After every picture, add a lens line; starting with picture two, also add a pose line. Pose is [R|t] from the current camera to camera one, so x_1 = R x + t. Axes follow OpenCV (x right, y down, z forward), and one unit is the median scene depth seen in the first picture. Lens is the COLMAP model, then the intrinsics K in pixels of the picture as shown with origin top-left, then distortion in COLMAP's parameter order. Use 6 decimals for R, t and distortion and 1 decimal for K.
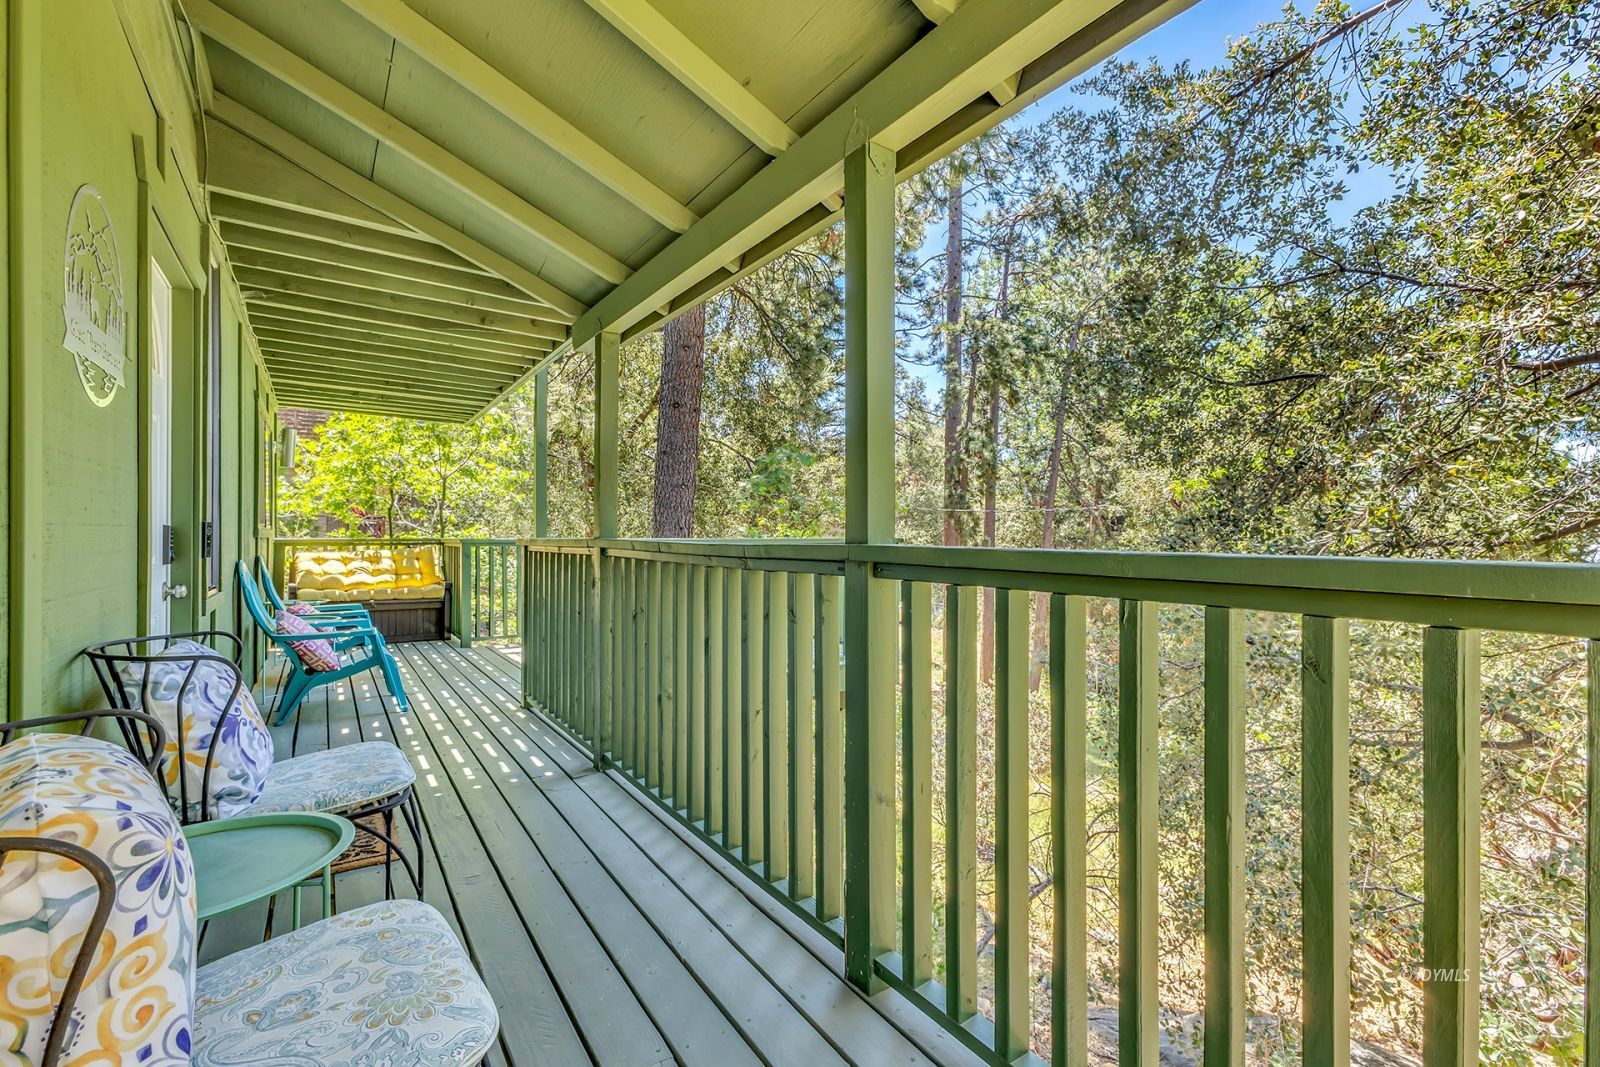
lens RADIAL K [[695.2, 0, 795.5], [0, 695.2, 537.4], [0, 0, 1]] dist [0.013940, -0.000240]
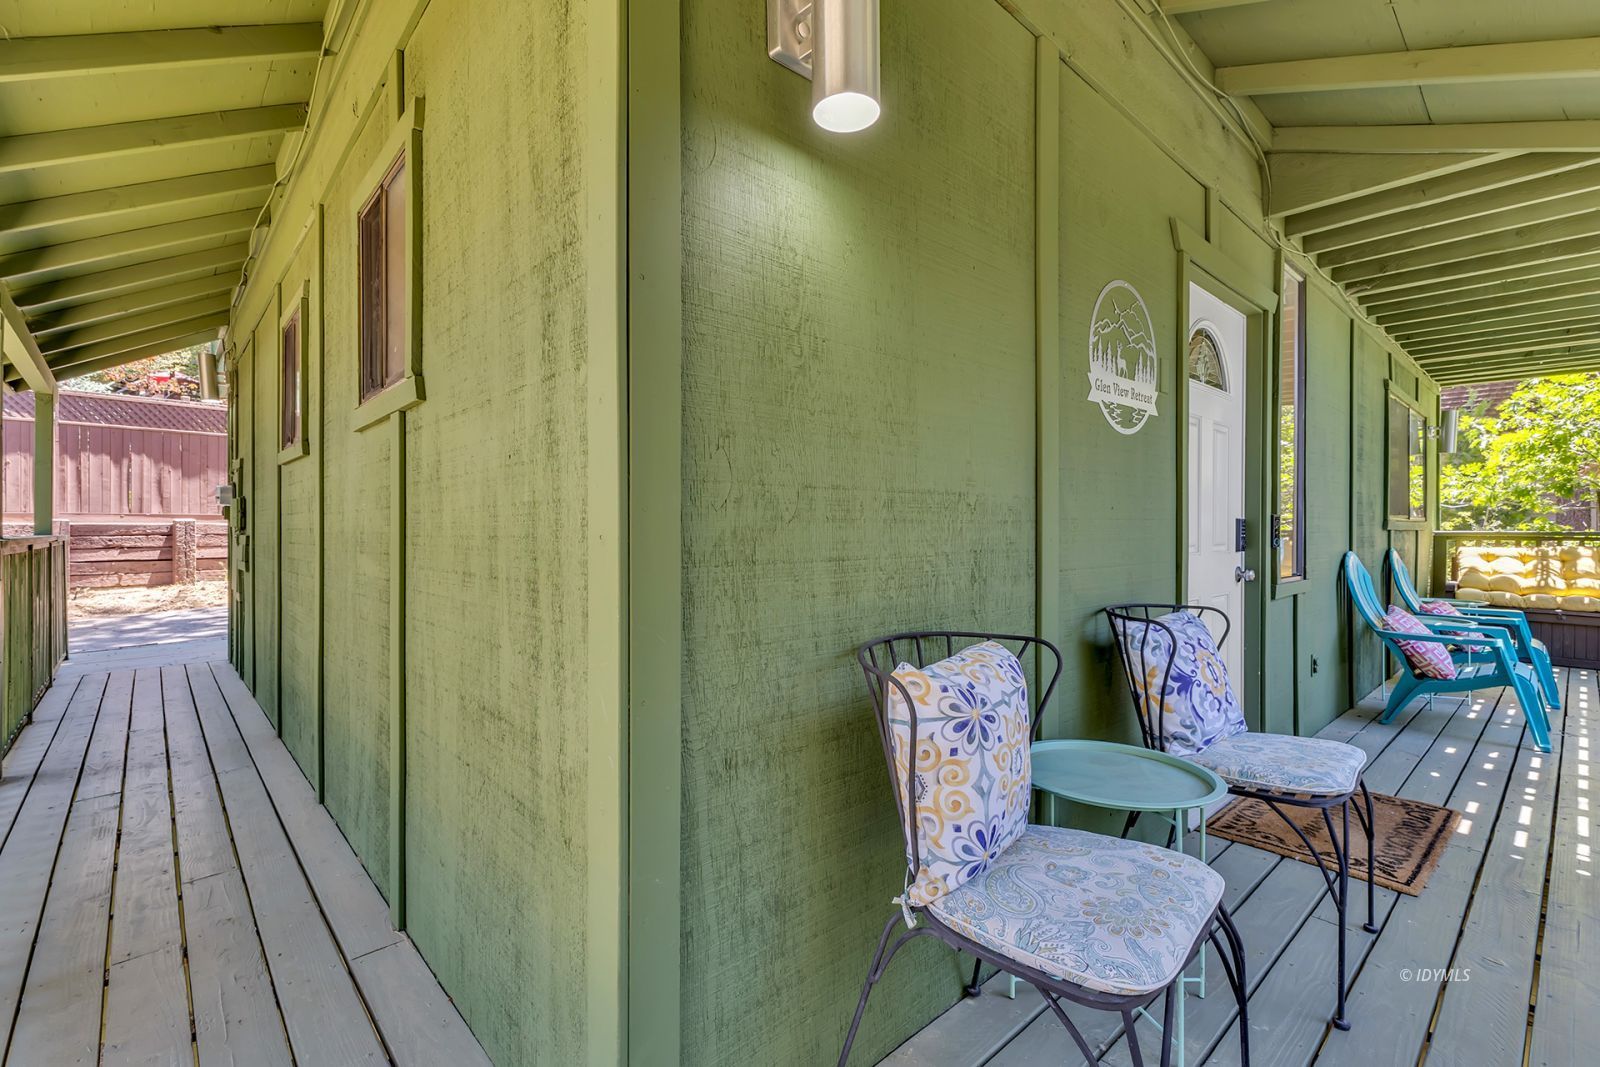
lens RADIAL K [[709.4, 0, 807.0], [0, 709.4, 526.0], [0, 0, 1]] dist [0.015306, -0.000368]
pose [[0.151825, -0.003234, -0.988402, 0.170342], [-0.003110, 0.999988, -0.003749, 0.001767], [0.988403, 0.003644, 0.151813, 0.089155]]
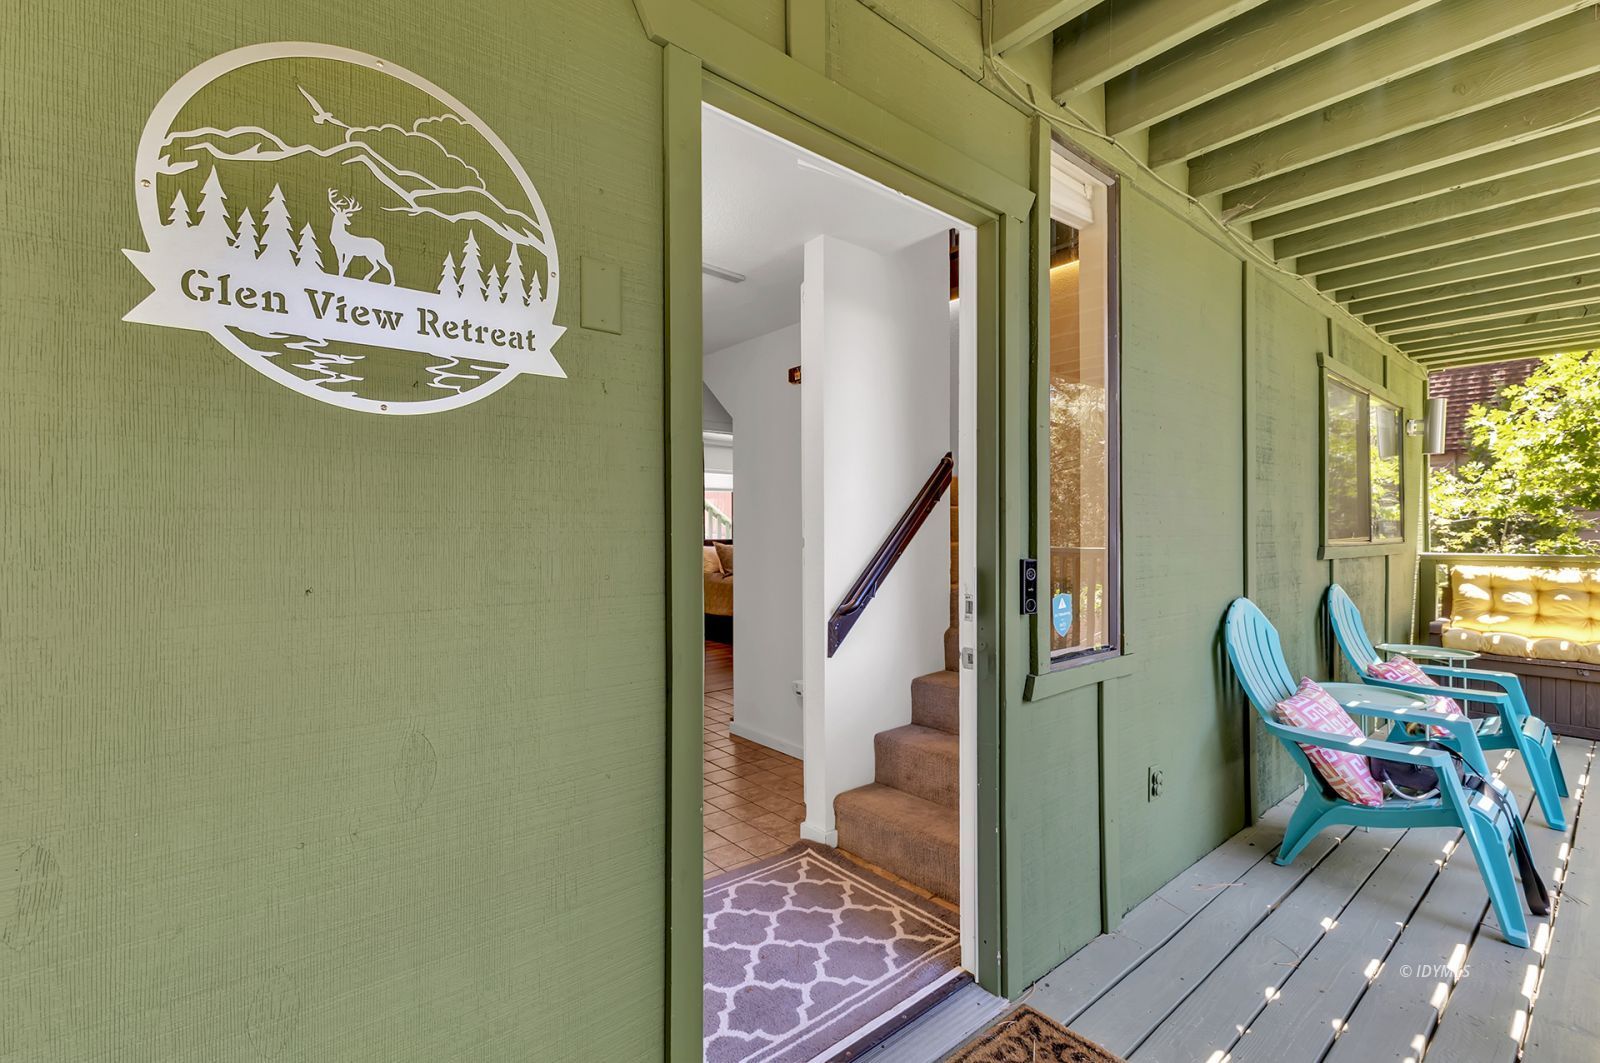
lens RADIAL K [[709.4, 0, 807.0], [0, 709.4, 524.0], [0, 0, 1]] dist [0.015306, -0.000368]
pose [[0.113204, -0.010639, -0.993515, -0.192176], [-0.002177, 0.999938, -0.010956, -0.048014], [0.993569, 0.003404, 0.113174, 0.709121]]
